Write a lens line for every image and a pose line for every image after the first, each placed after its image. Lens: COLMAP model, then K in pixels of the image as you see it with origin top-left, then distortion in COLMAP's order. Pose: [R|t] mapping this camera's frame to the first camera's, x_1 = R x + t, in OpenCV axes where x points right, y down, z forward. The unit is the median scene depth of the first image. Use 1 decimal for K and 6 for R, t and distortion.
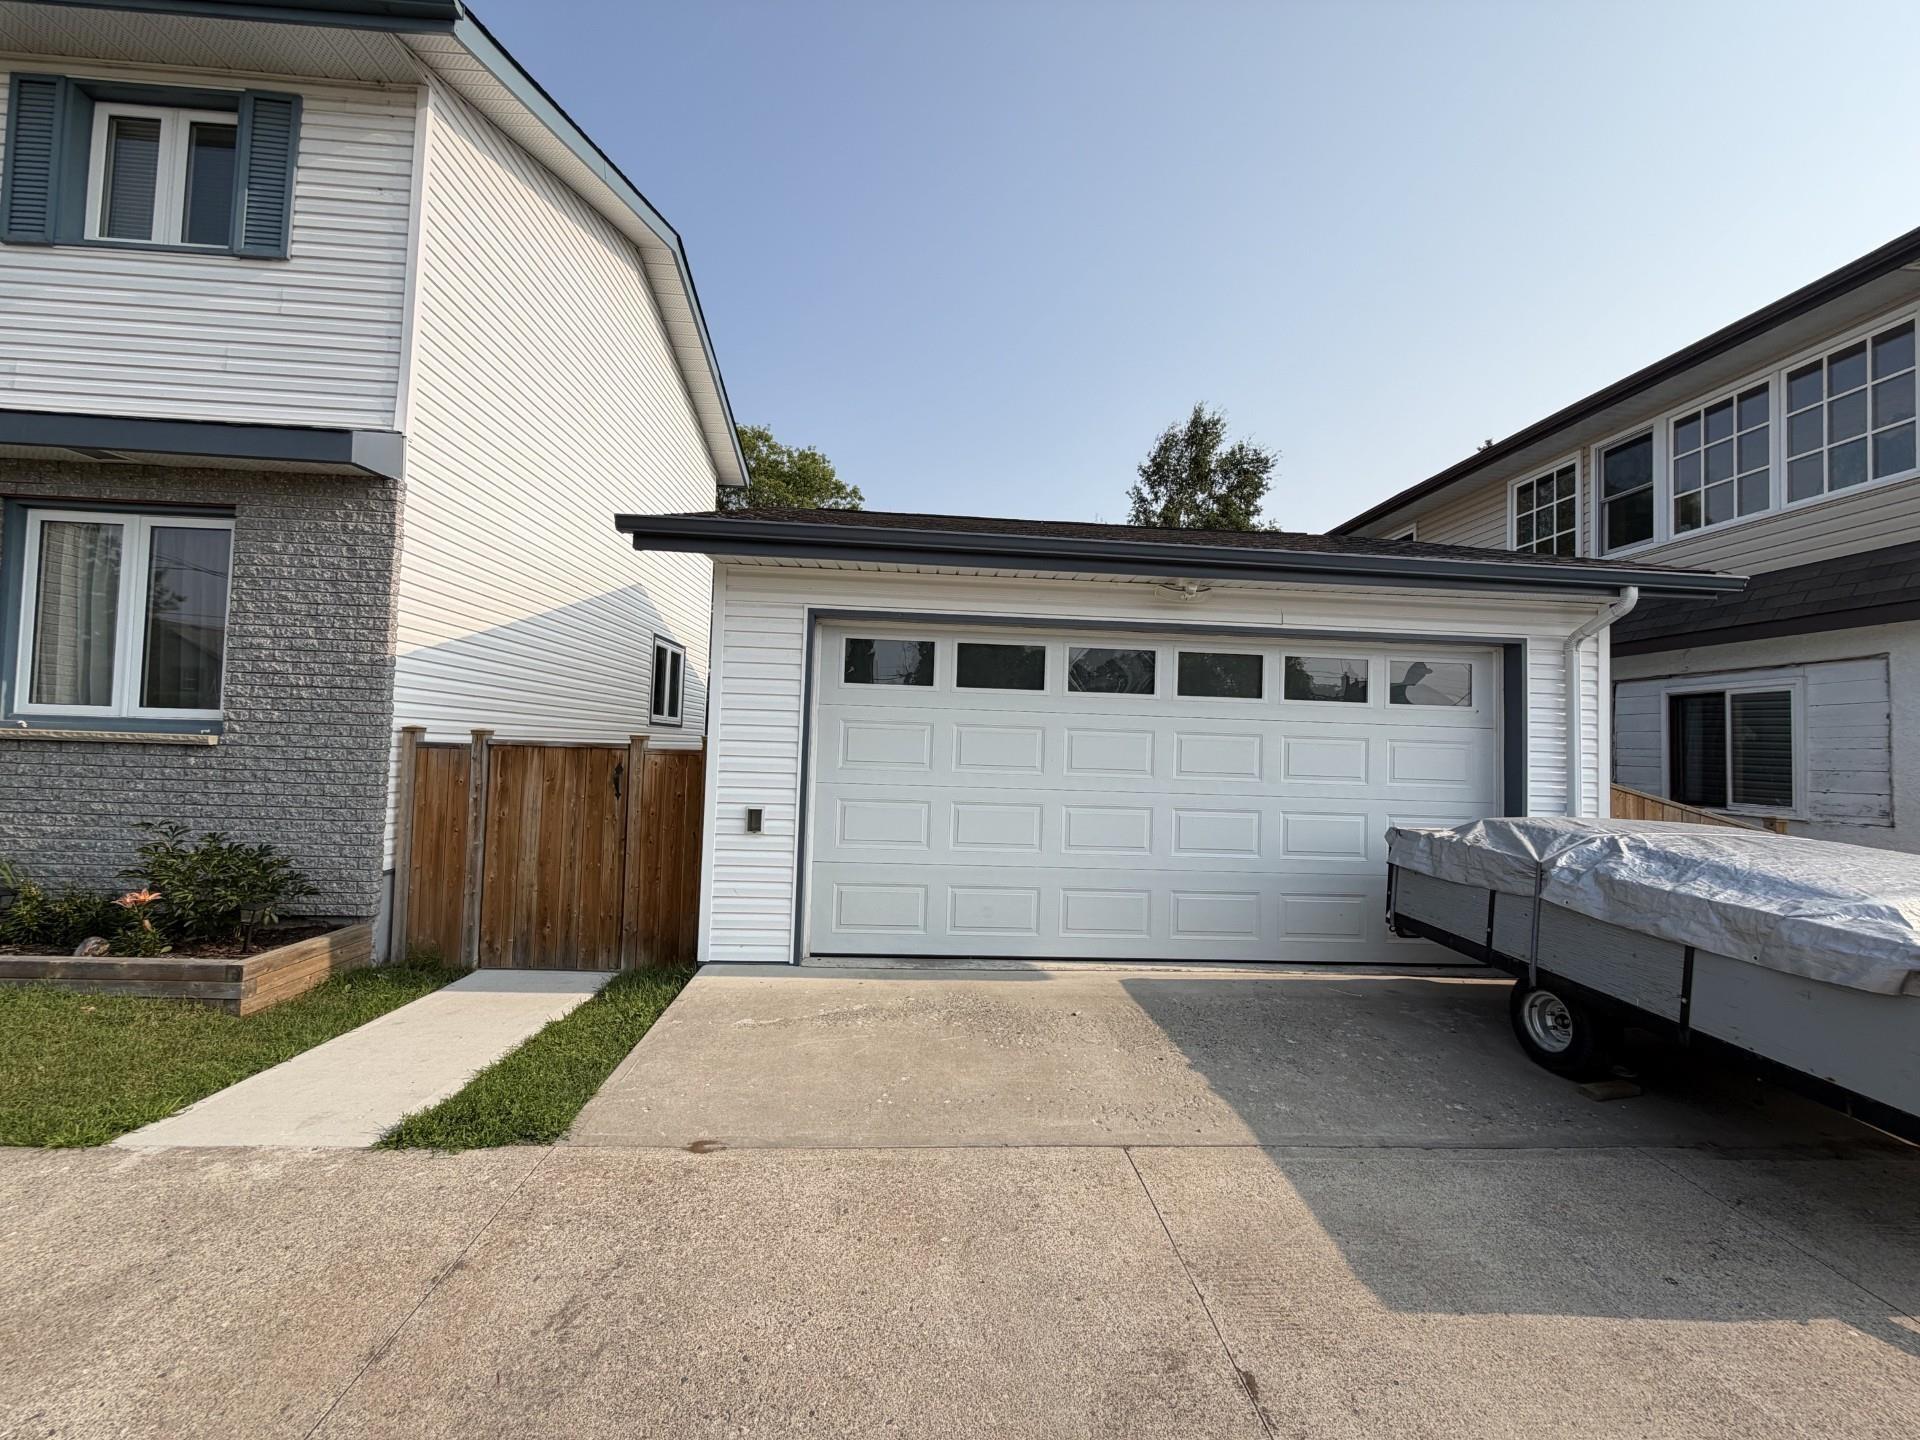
lens RADIAL K [[764.3, 0, 961.9], [0, 764.3, 719.5], [0, 0, 1]] dist [-0.000371, 0.000274]
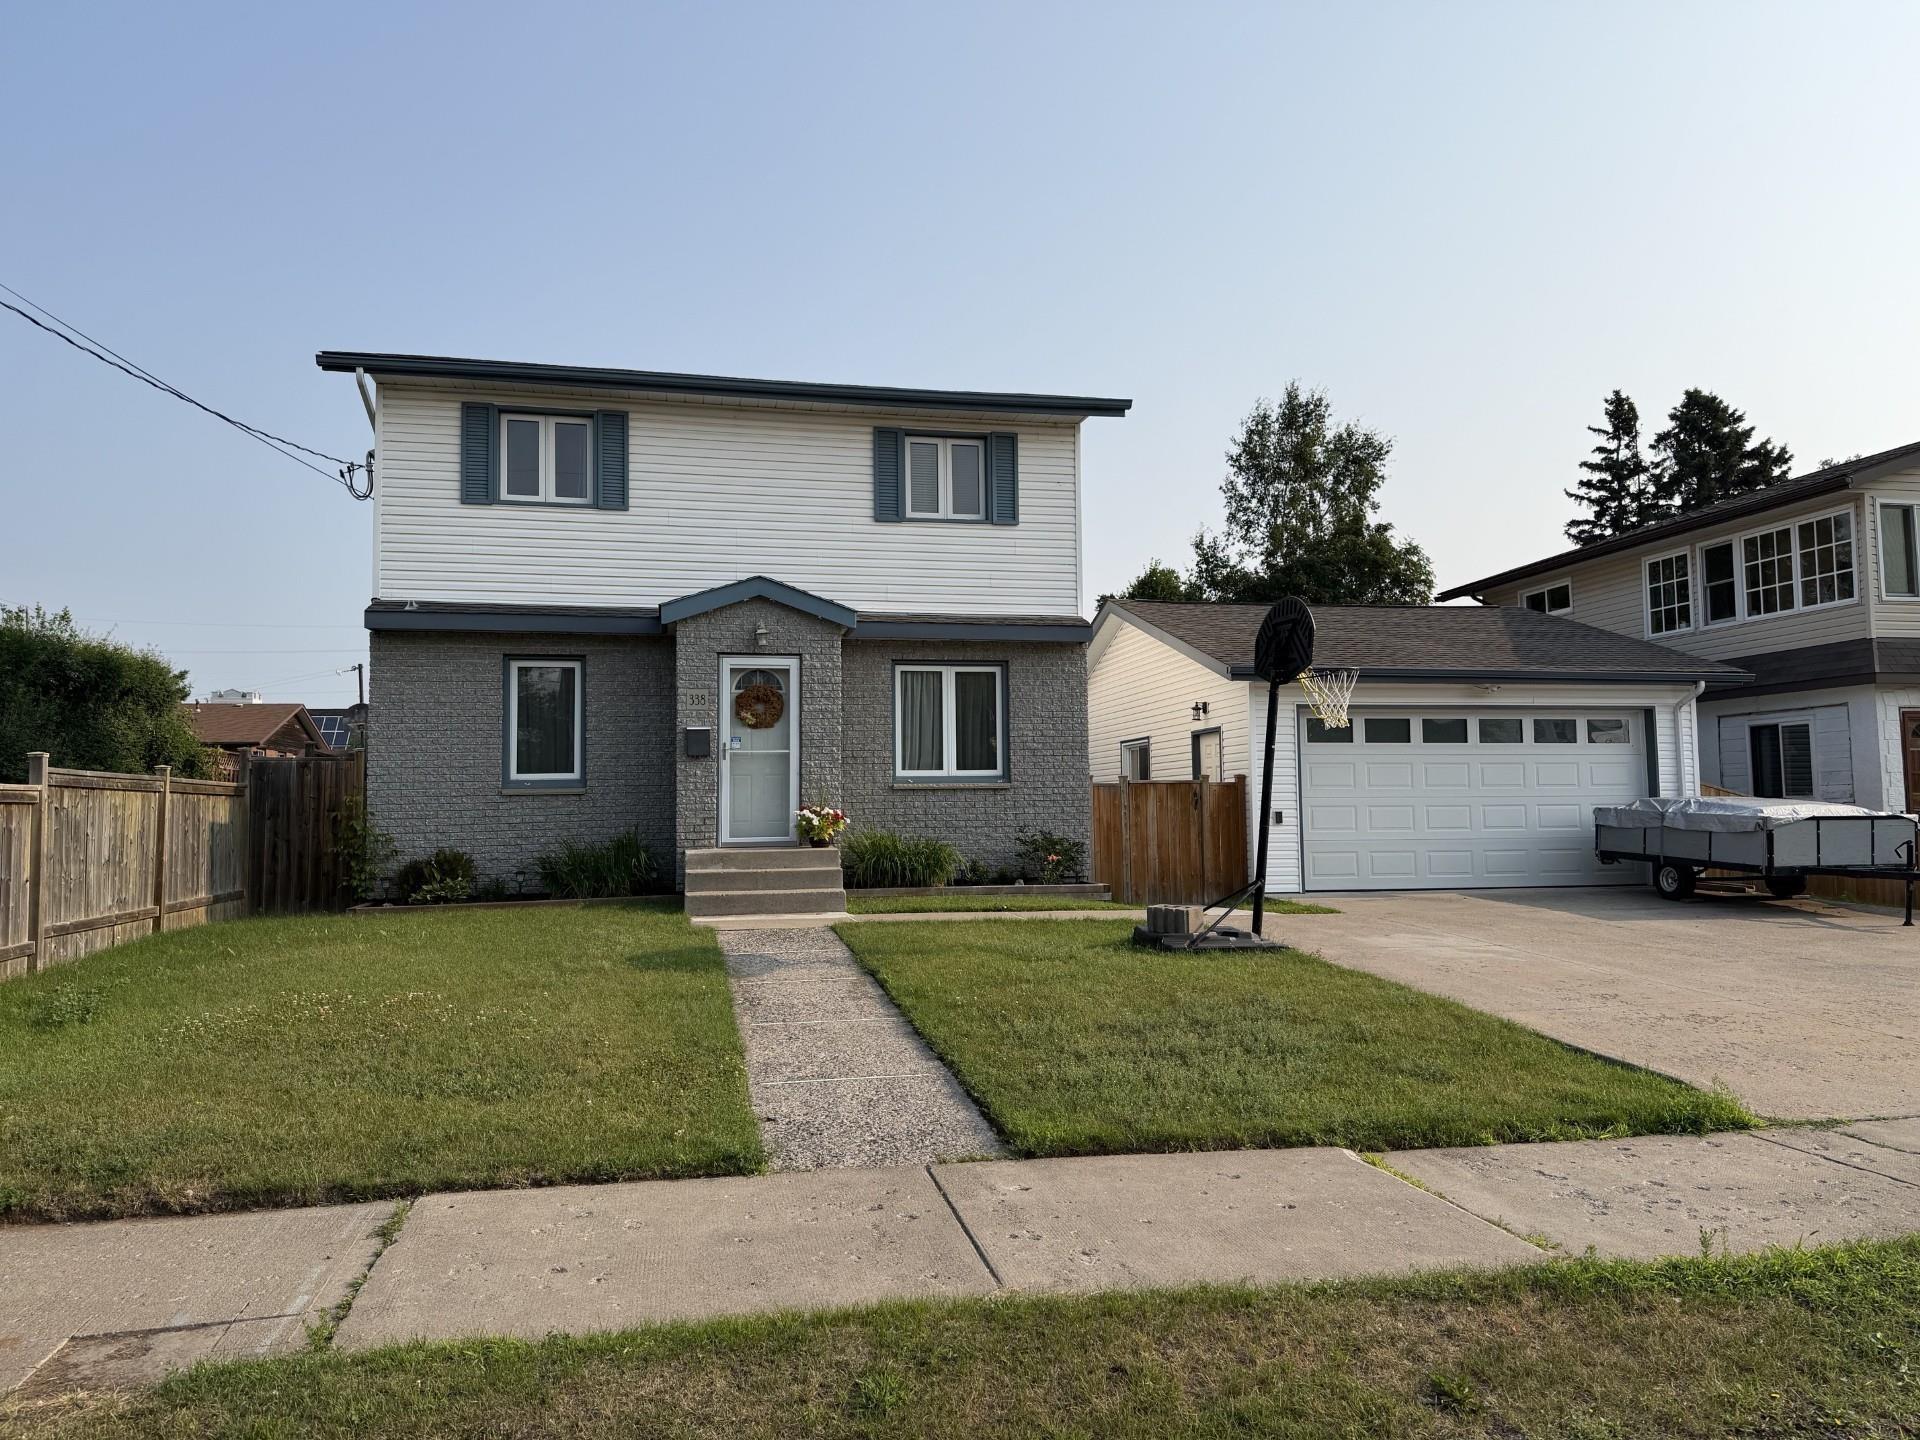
lens RADIAL K [[1246.8, 0, 960.0], [0, 1246.8, 720.0], [0, 0, 1]] dist [0.003526, -0.027300]
pose [[0.993564, -0.032799, 0.108420, -1.281018], [0.035997, 0.998969, -0.027671, -0.048492], [-0.107401, 0.031395, 0.993720, -1.840512]]
